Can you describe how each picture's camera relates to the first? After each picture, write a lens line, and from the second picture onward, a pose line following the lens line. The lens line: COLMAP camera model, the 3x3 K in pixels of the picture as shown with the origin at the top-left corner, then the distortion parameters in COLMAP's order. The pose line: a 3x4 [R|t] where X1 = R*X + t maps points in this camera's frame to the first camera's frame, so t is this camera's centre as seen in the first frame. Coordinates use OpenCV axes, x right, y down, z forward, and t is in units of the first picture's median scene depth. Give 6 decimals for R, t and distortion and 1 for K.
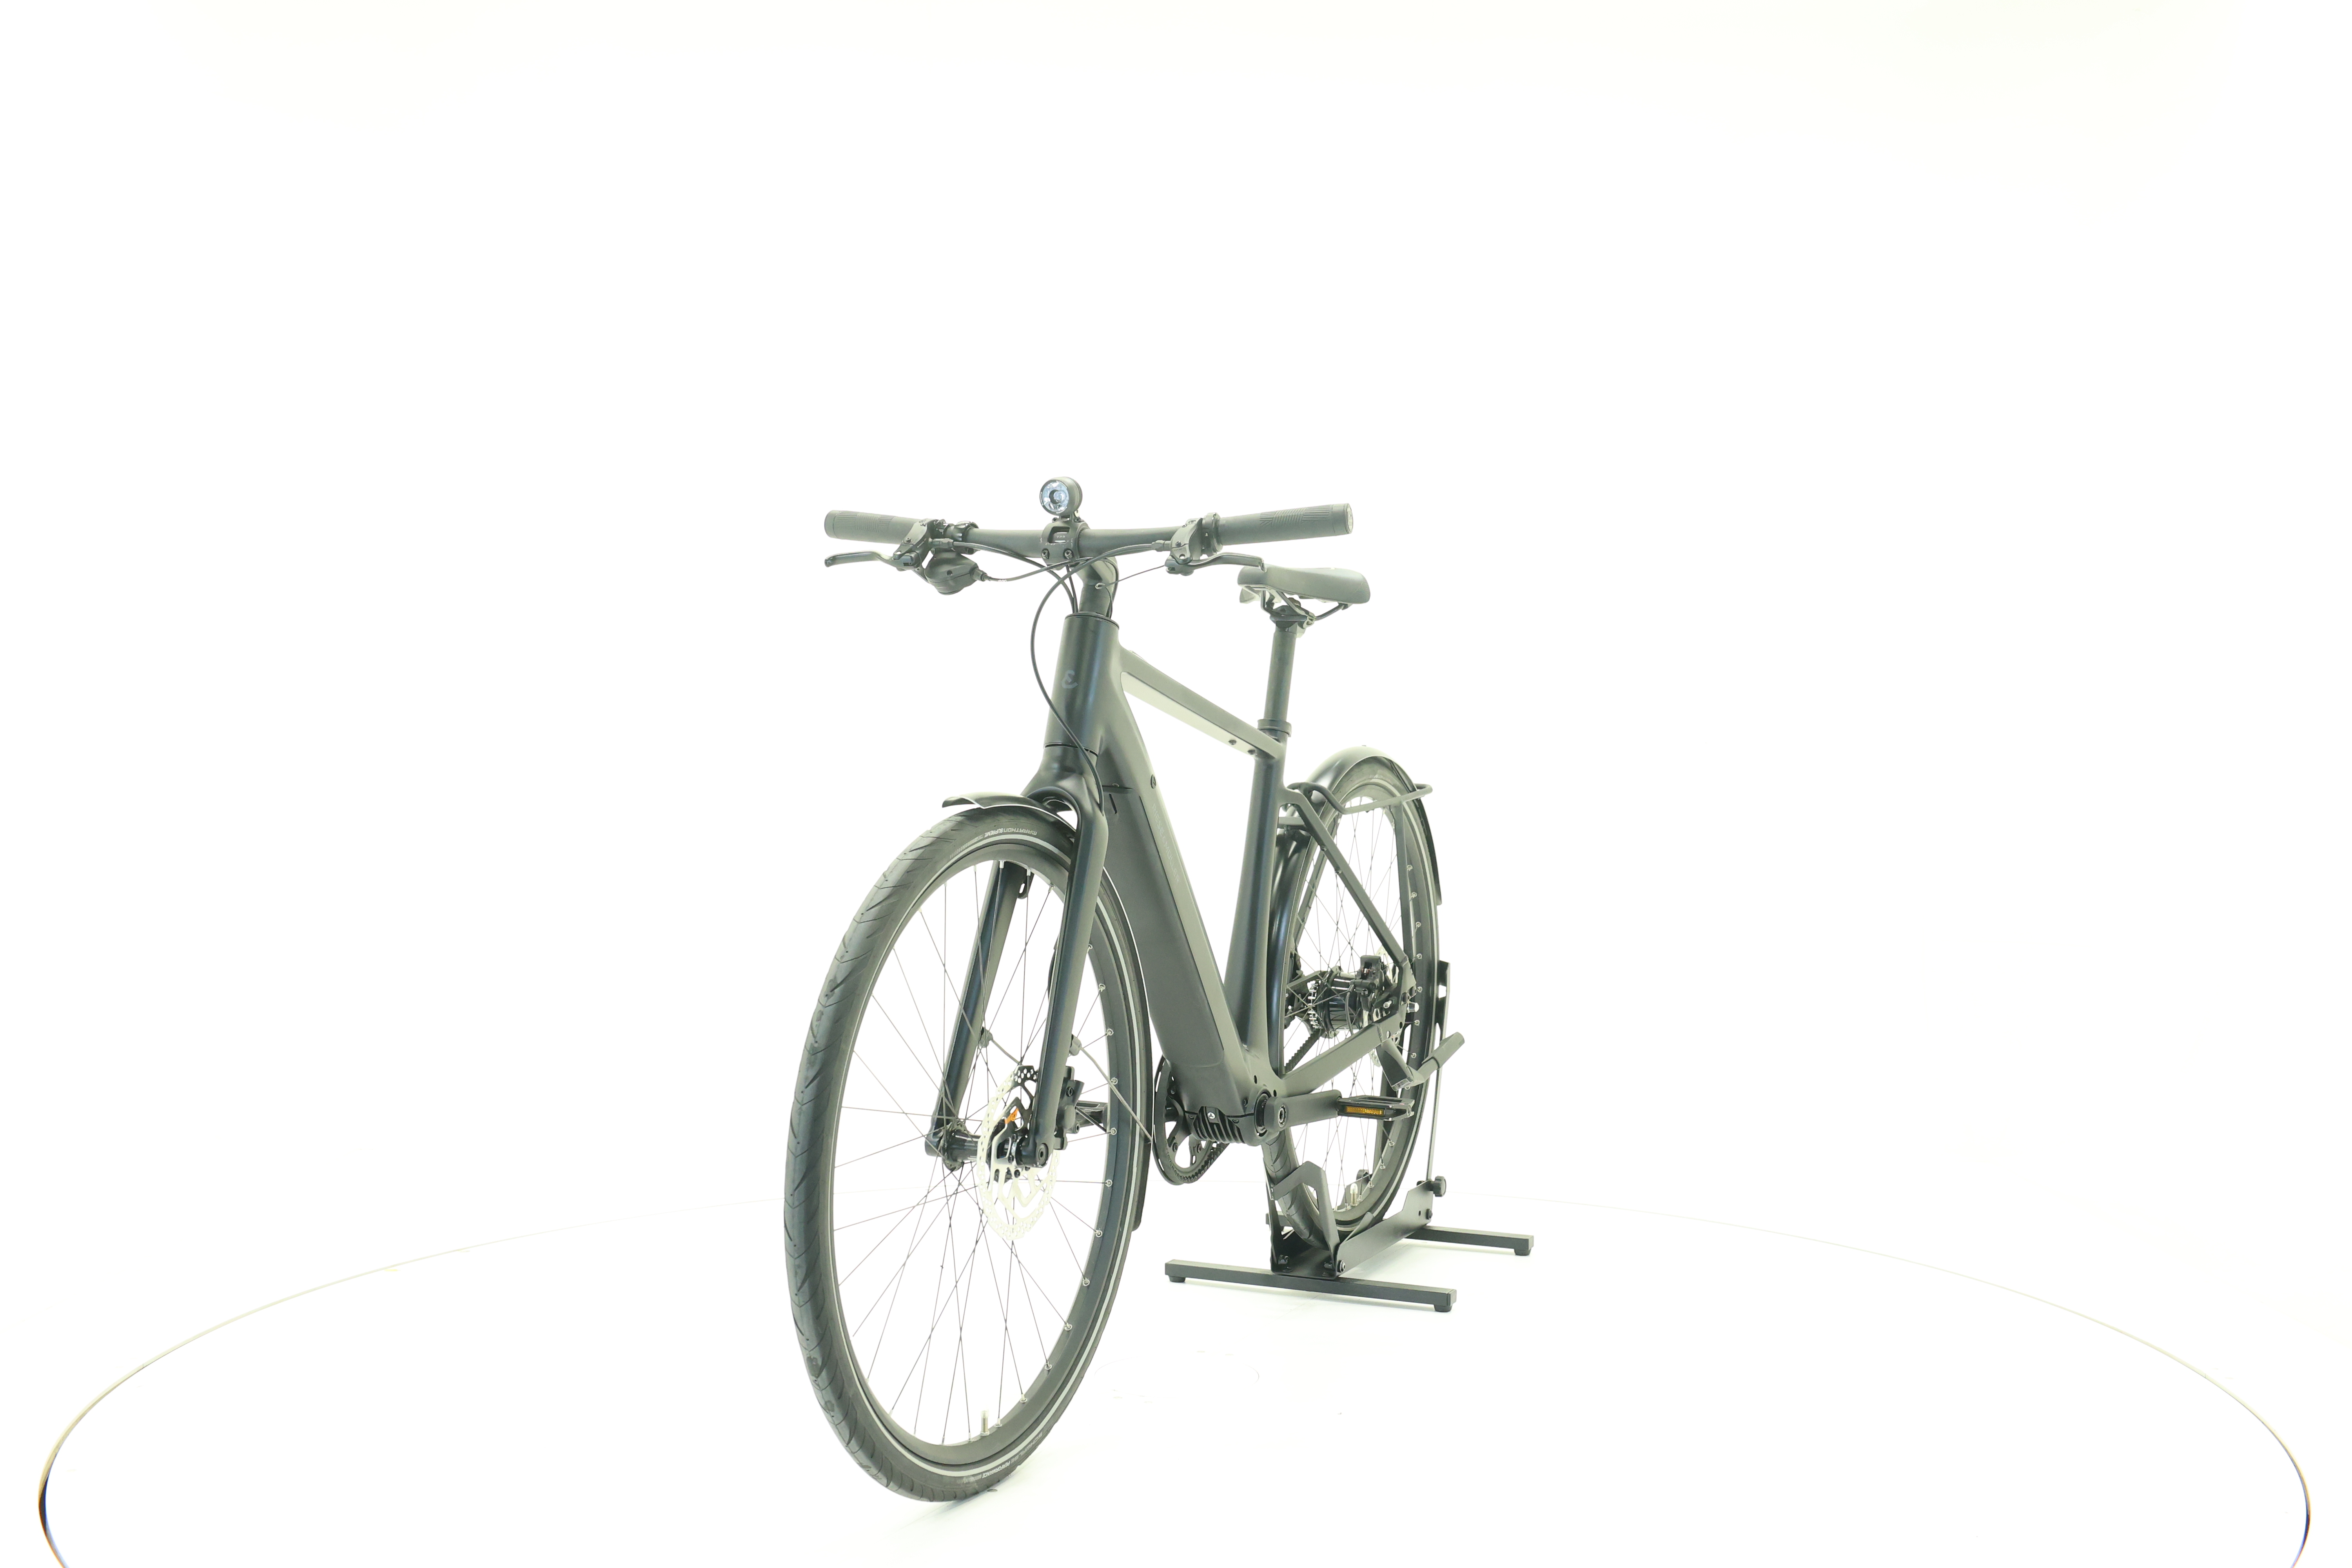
lens RADIAL K [[2453.3, 0, 1184.1], [0, 2453.3, 800.4], [0, 0, 1]] dist [-0.022953, 0.000000]
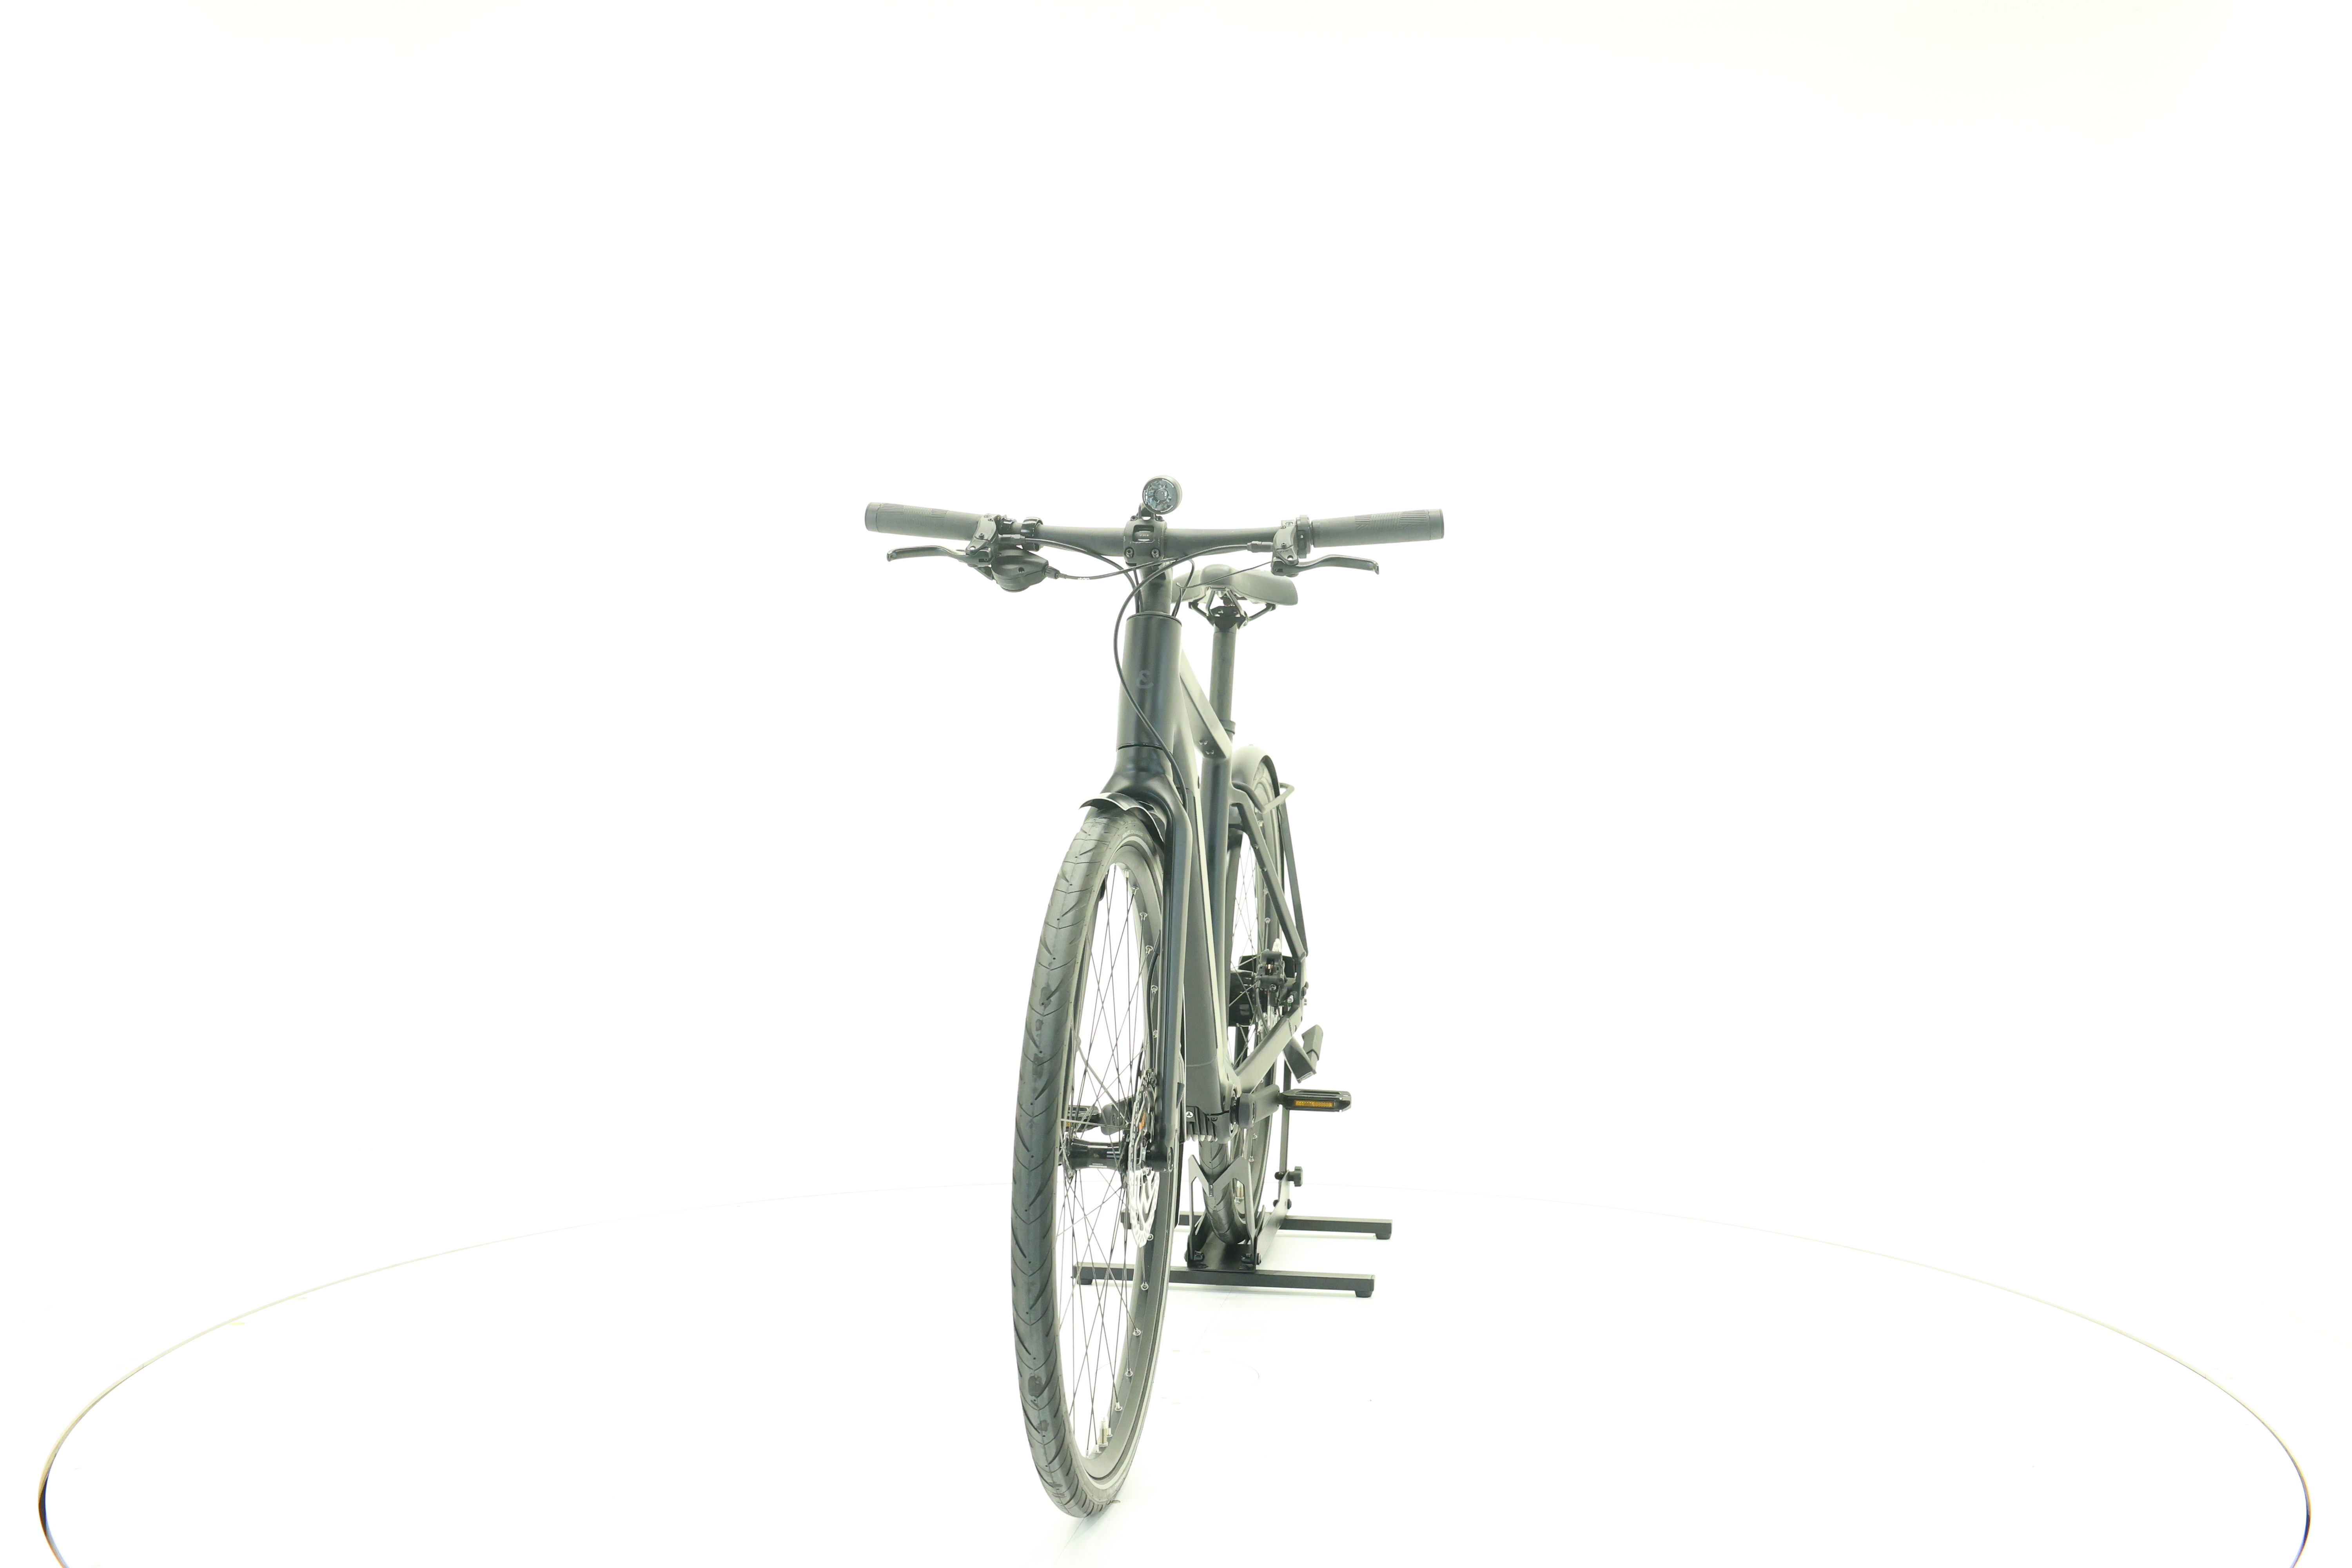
lens RADIAL K [[2453.3, 0, 1176.3], [0, 2453.3, 796.1], [0, 0, 1]] dist [-0.022953, 0.000000]
pose [[0.965480, -0.008421, 0.260341, -0.289493], [0.008596, 0.999963, 0.000467, -0.002361], [-0.260335, 0.001787, 0.965517, 0.038188]]
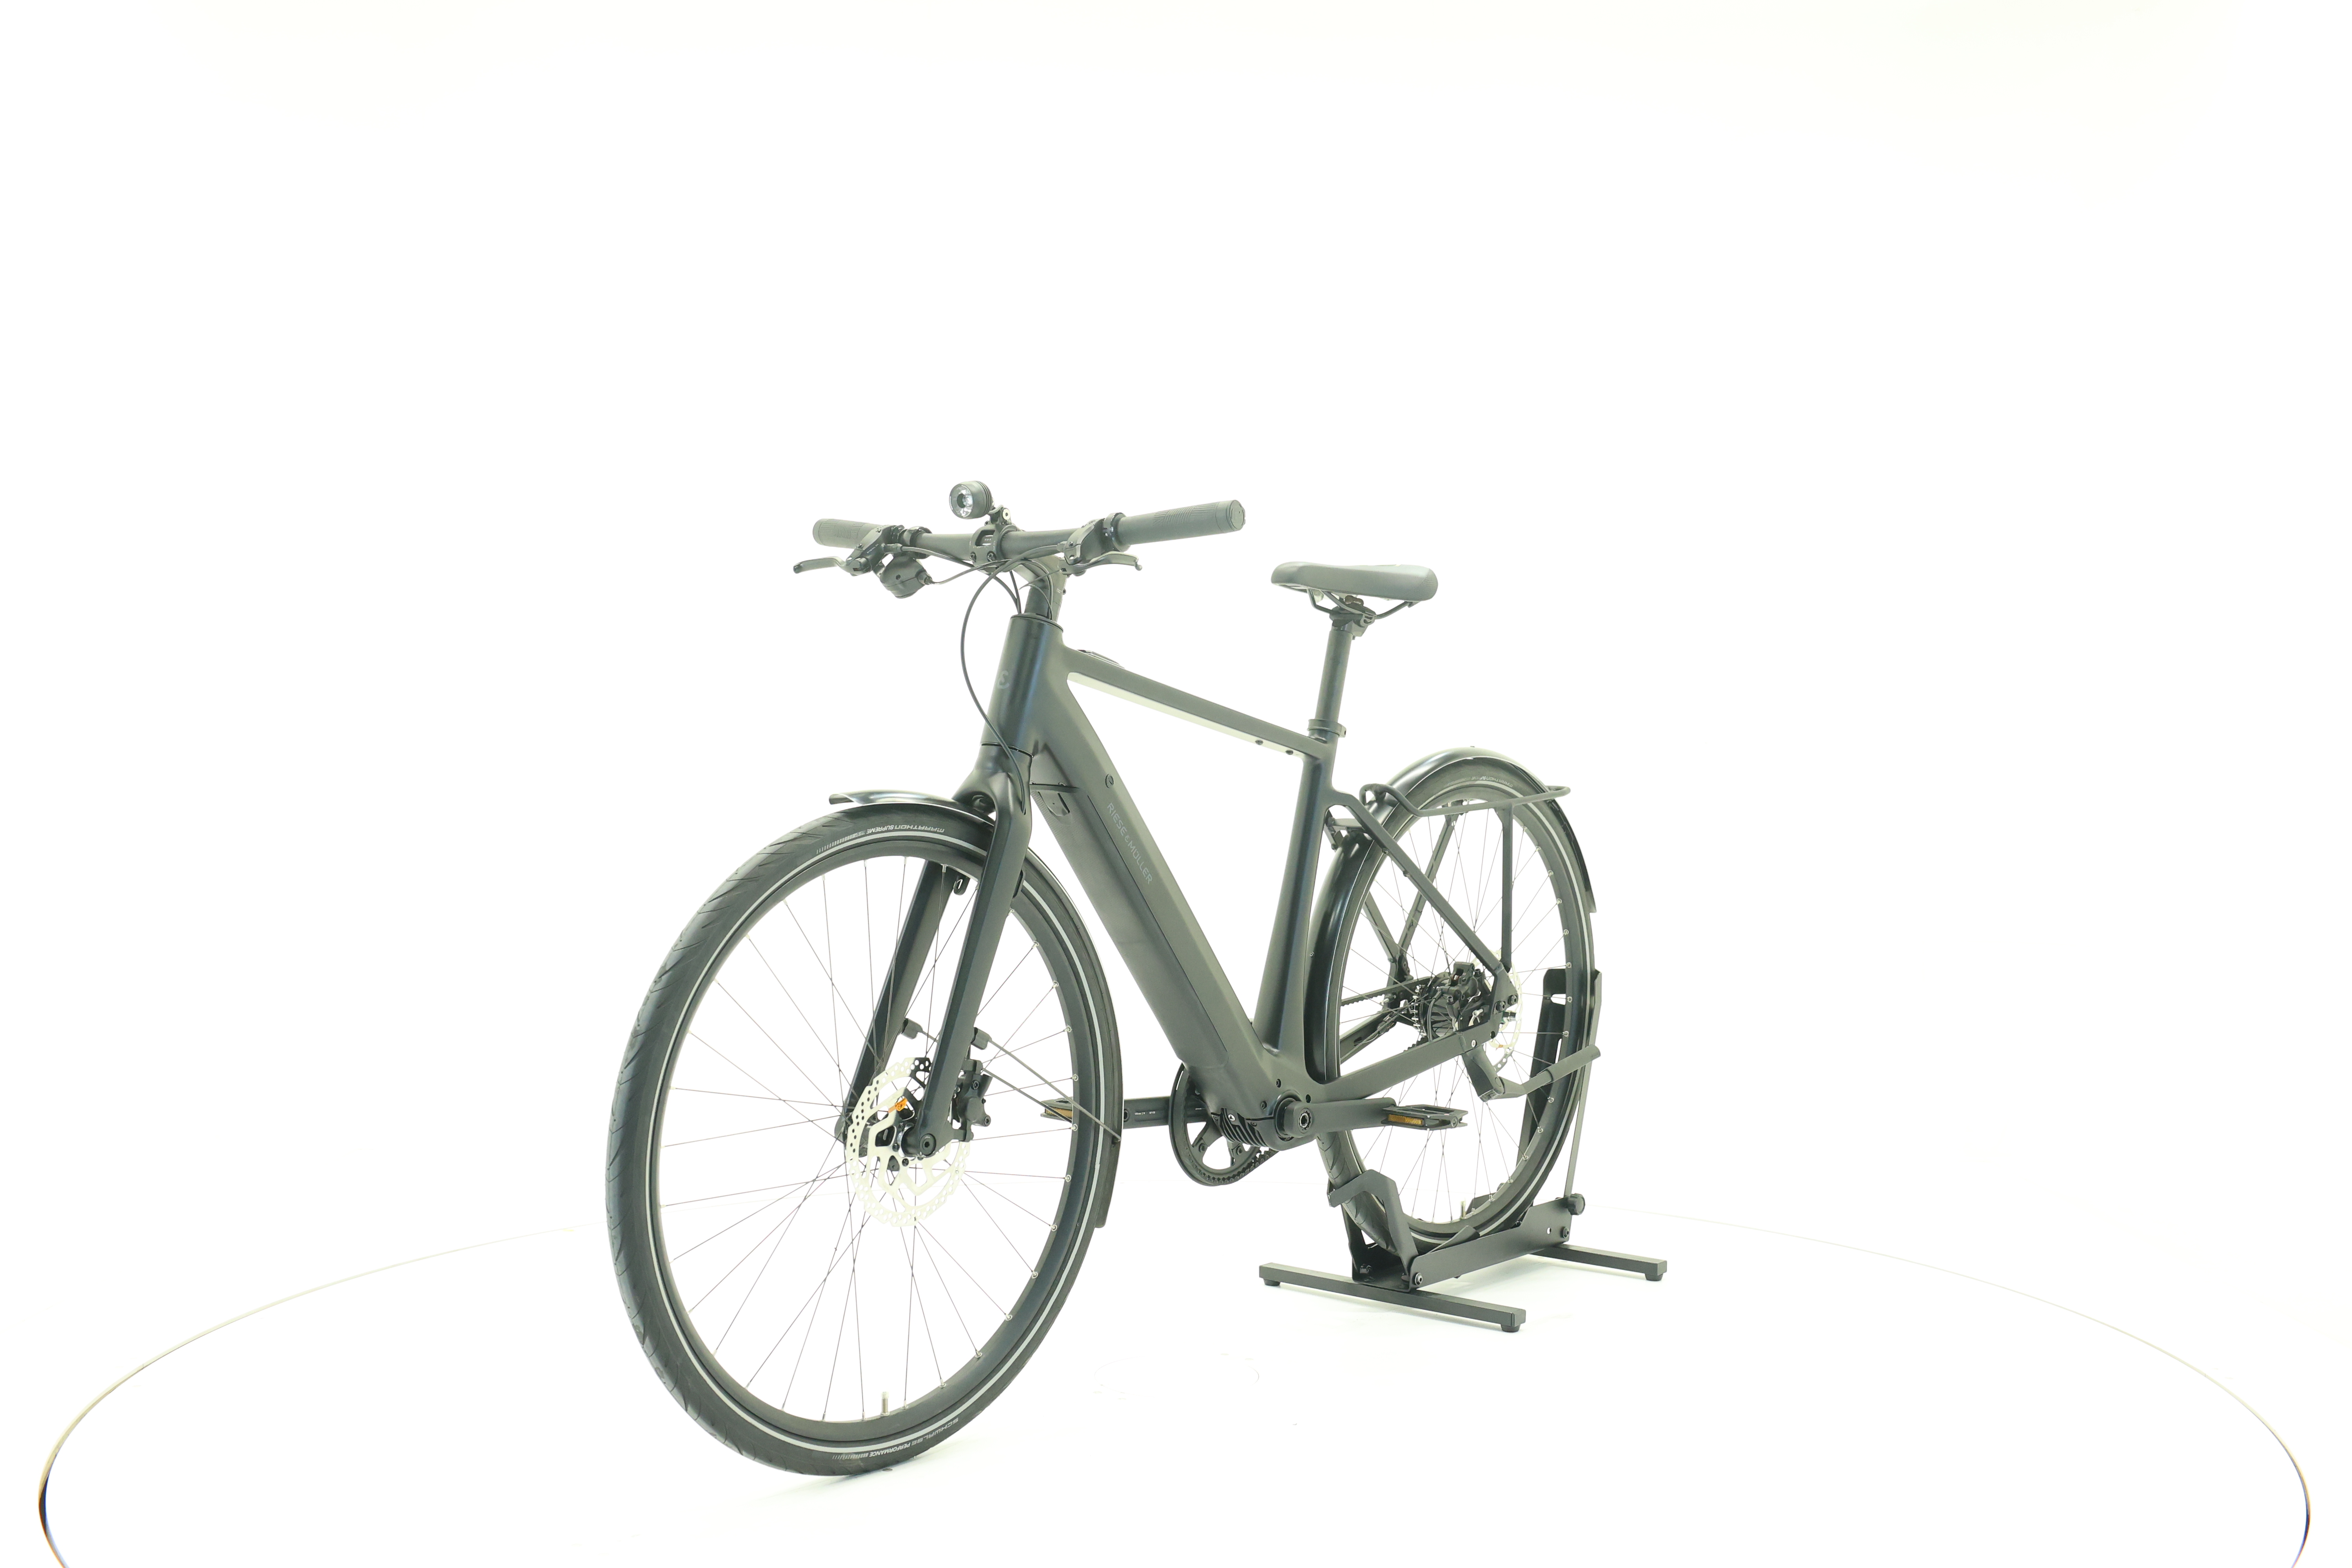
lens RADIAL K [[2453.3, 0, 1176.5], [0, 2453.3, 780.6], [0, 0, 1]] dist [-0.022953, 0.000000]
pose [[0.962239, 0.006201, -0.272135, 0.295990], [-0.008660, 0.999932, -0.007839, -0.000078], [0.272068, 0.009900, 0.962227, 0.040375]]
